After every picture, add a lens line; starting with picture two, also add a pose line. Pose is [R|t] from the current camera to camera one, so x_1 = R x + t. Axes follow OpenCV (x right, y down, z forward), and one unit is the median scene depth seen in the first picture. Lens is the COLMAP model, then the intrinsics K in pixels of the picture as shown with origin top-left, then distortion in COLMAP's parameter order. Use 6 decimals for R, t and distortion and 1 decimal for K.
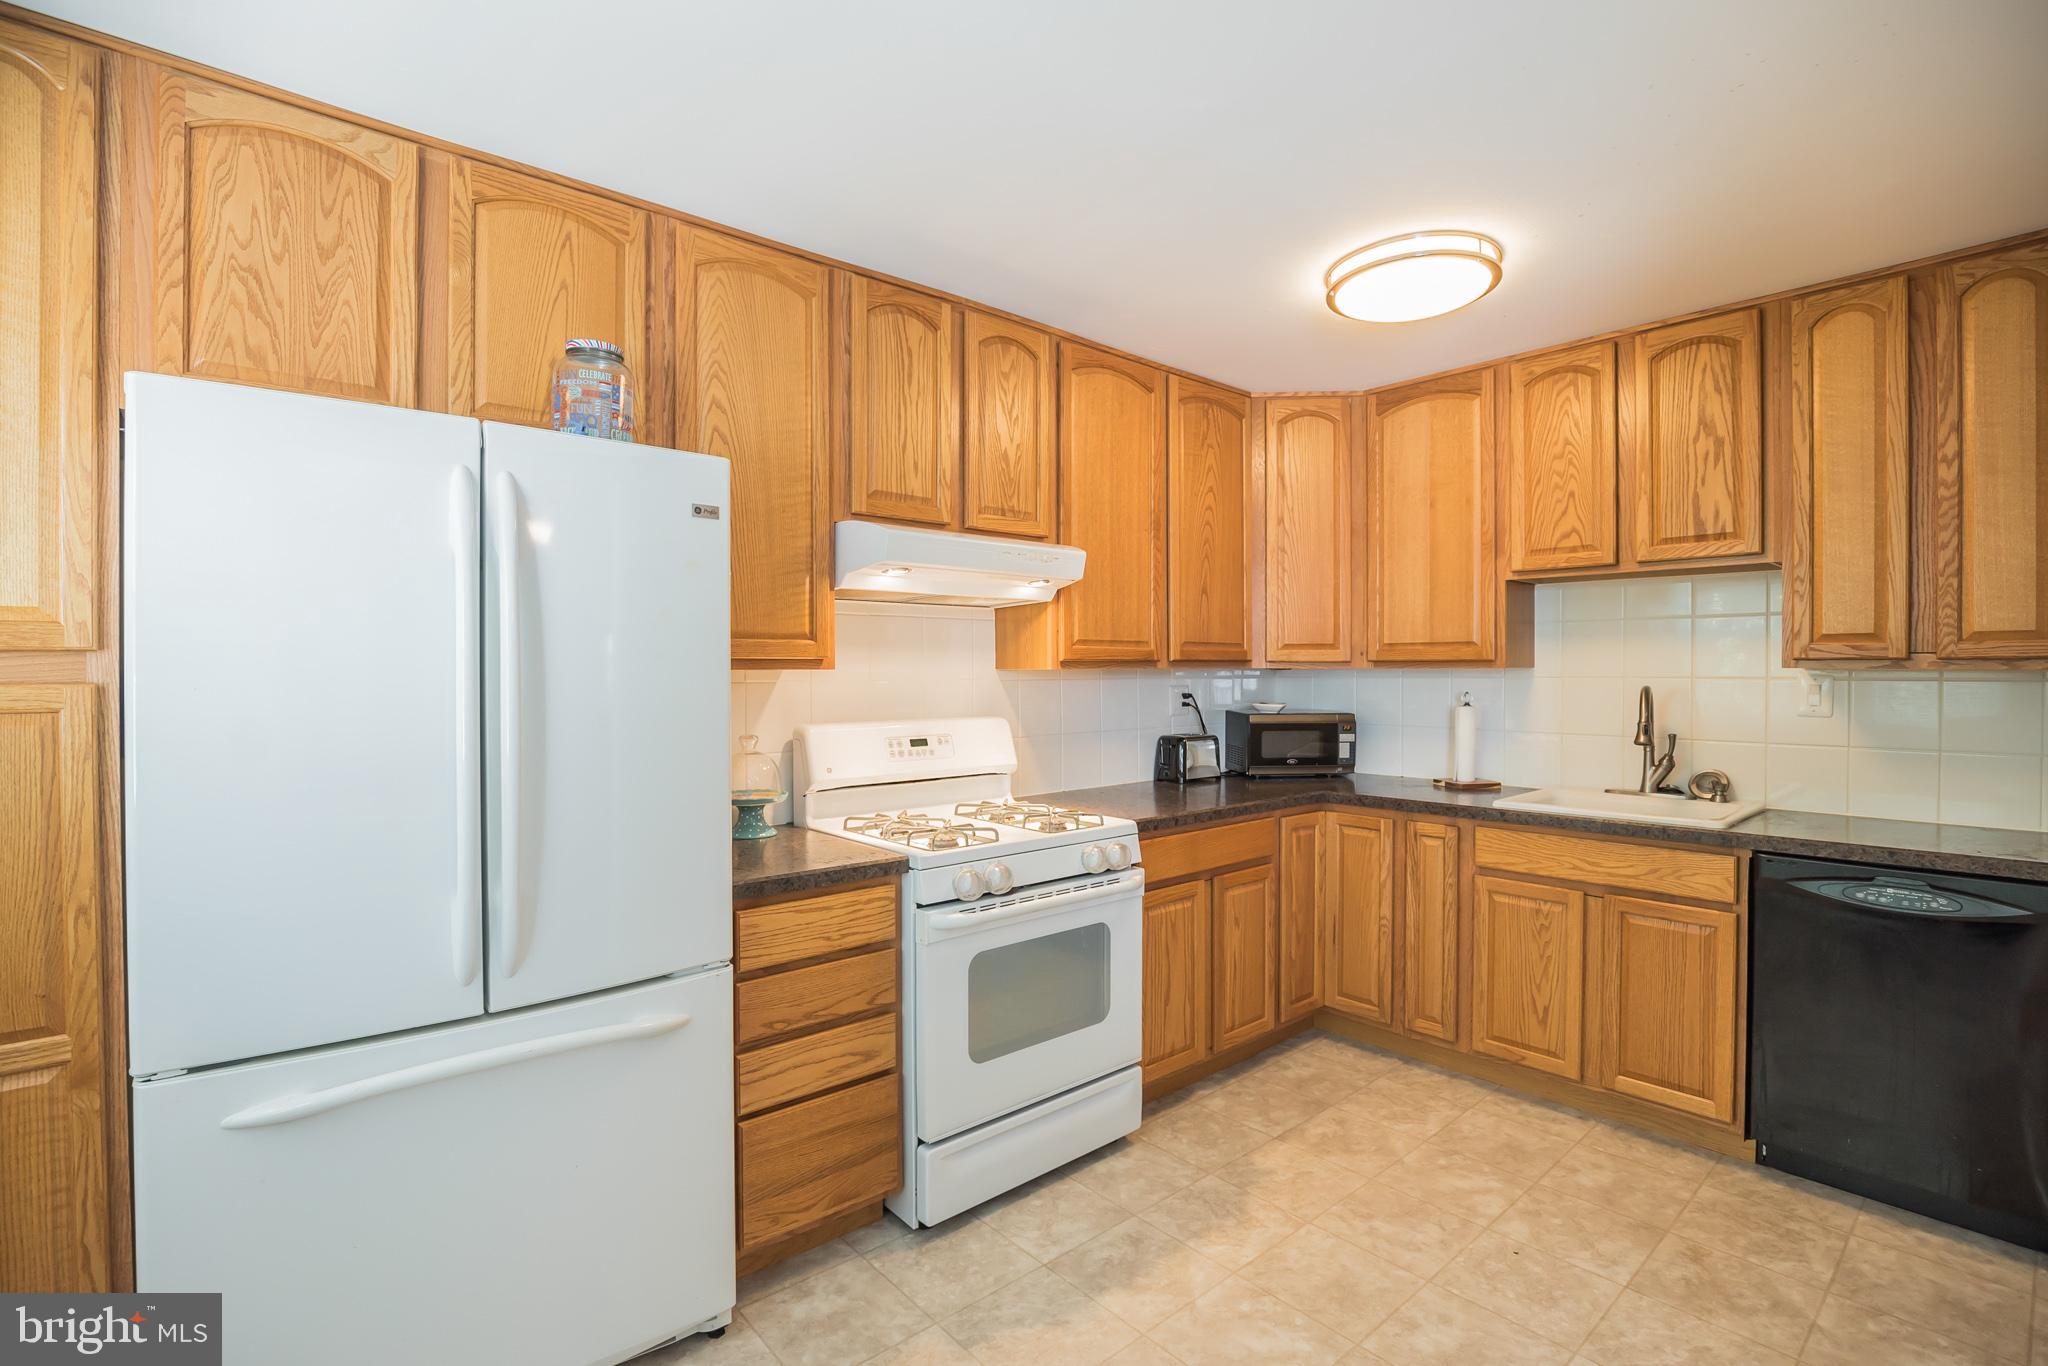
lens RADIAL K [[1075.3, 0, 897.5], [0, 1075.3, 658.3], [0, 0, 1]] dist [-0.048510, 0.008740]
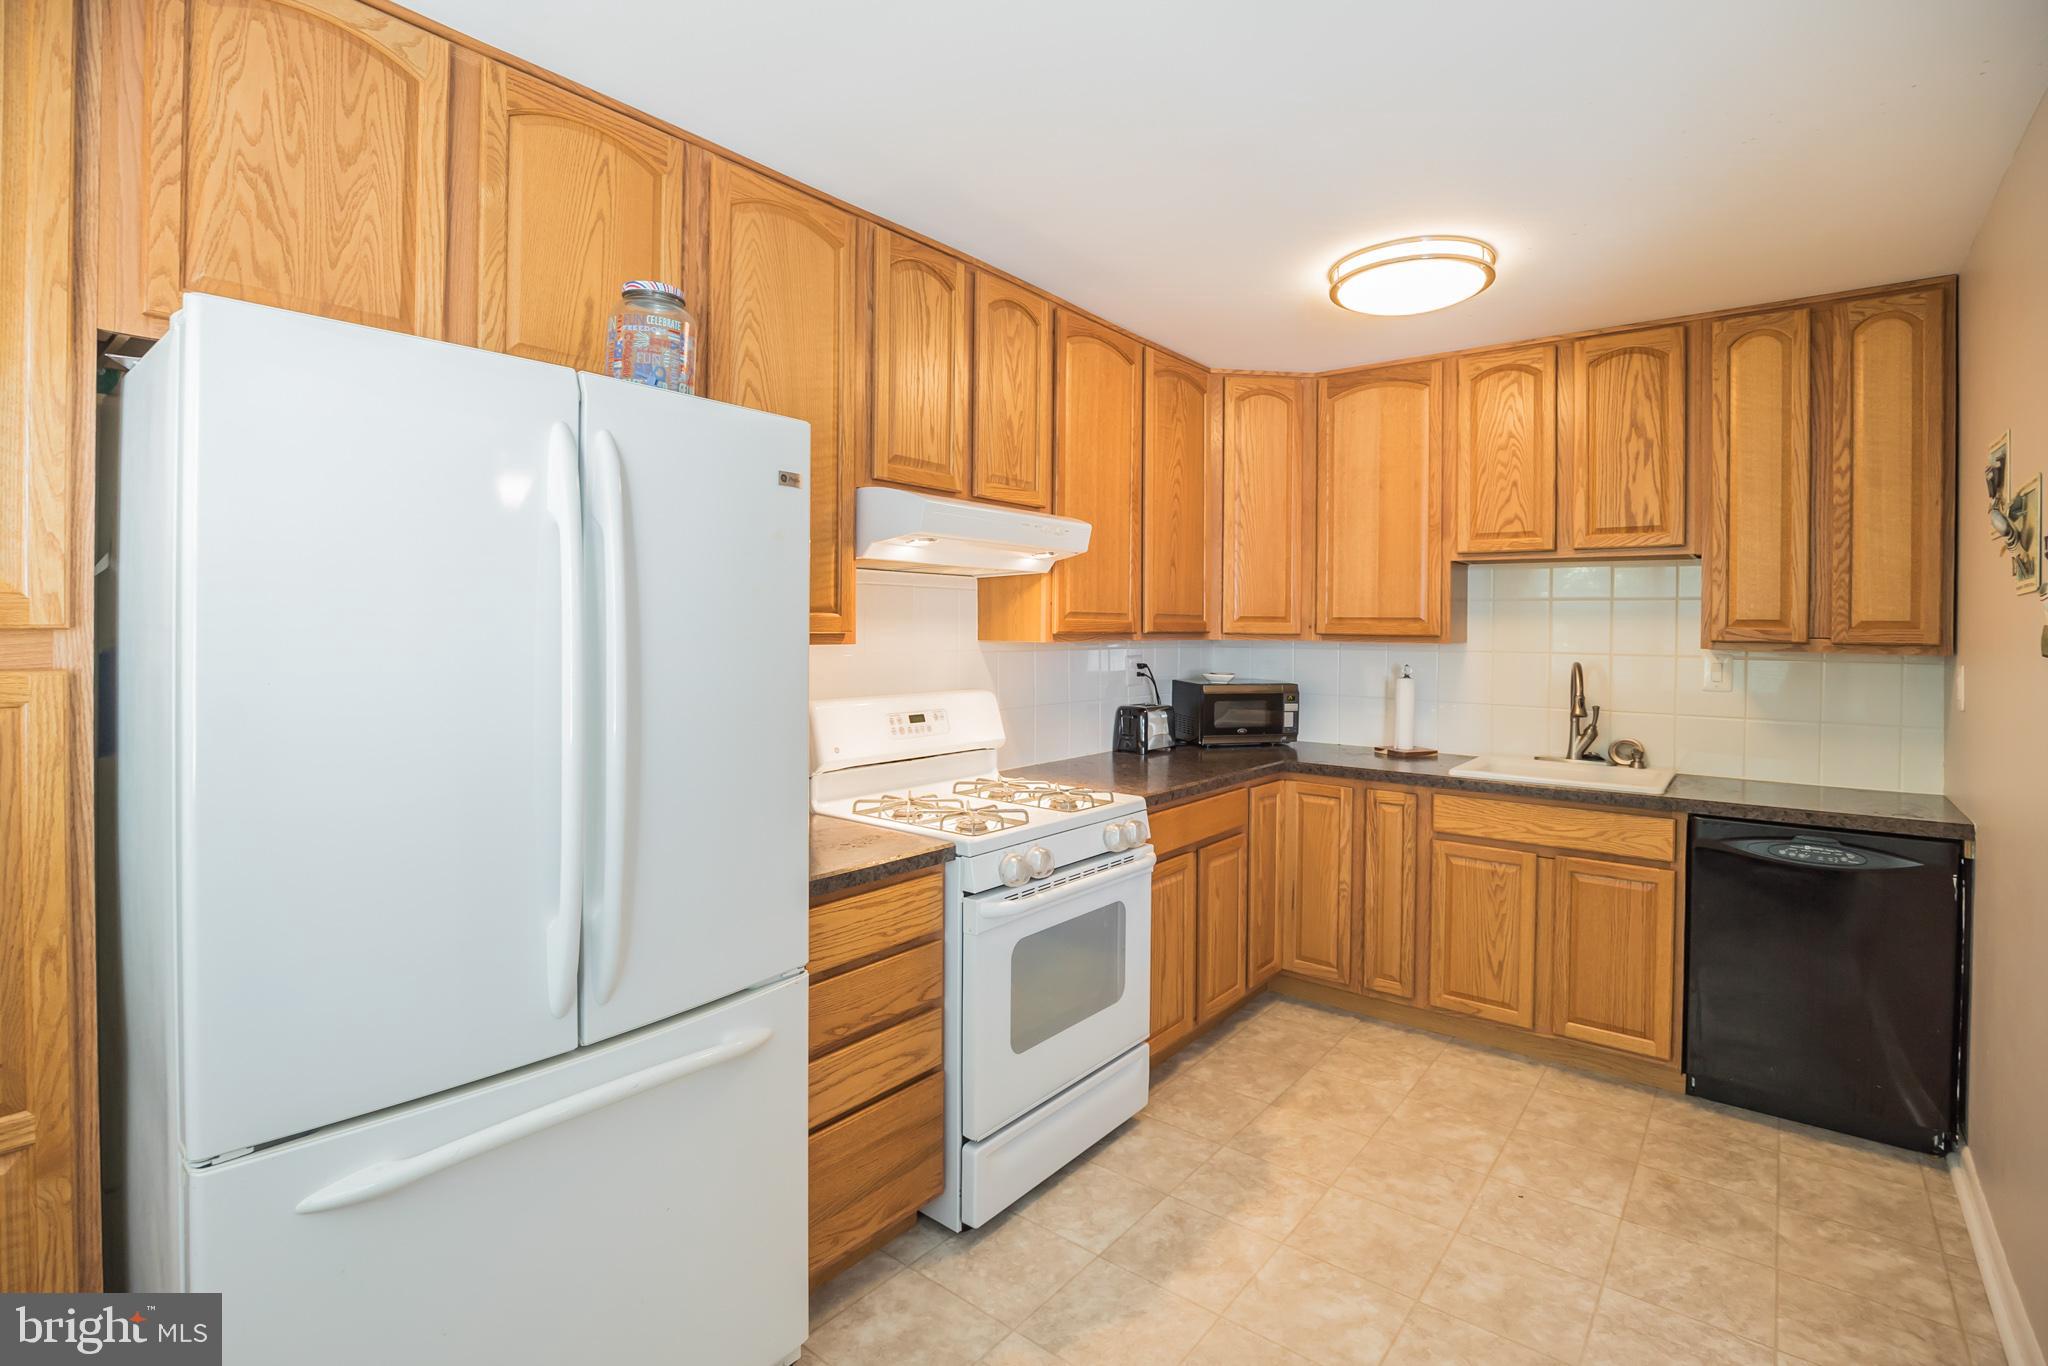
lens RADIAL K [[1122.1, 0, 937.4], [0, 1122.1, 601.9], [0, 0, 1]] dist [-0.045706, 0.007704]
pose [[0.975708, 0.014795, 0.218573, -0.215940], [-0.013833, 0.999887, -0.005931, -0.023235], [-0.218636, 0.002764, 0.975803, 0.027152]]
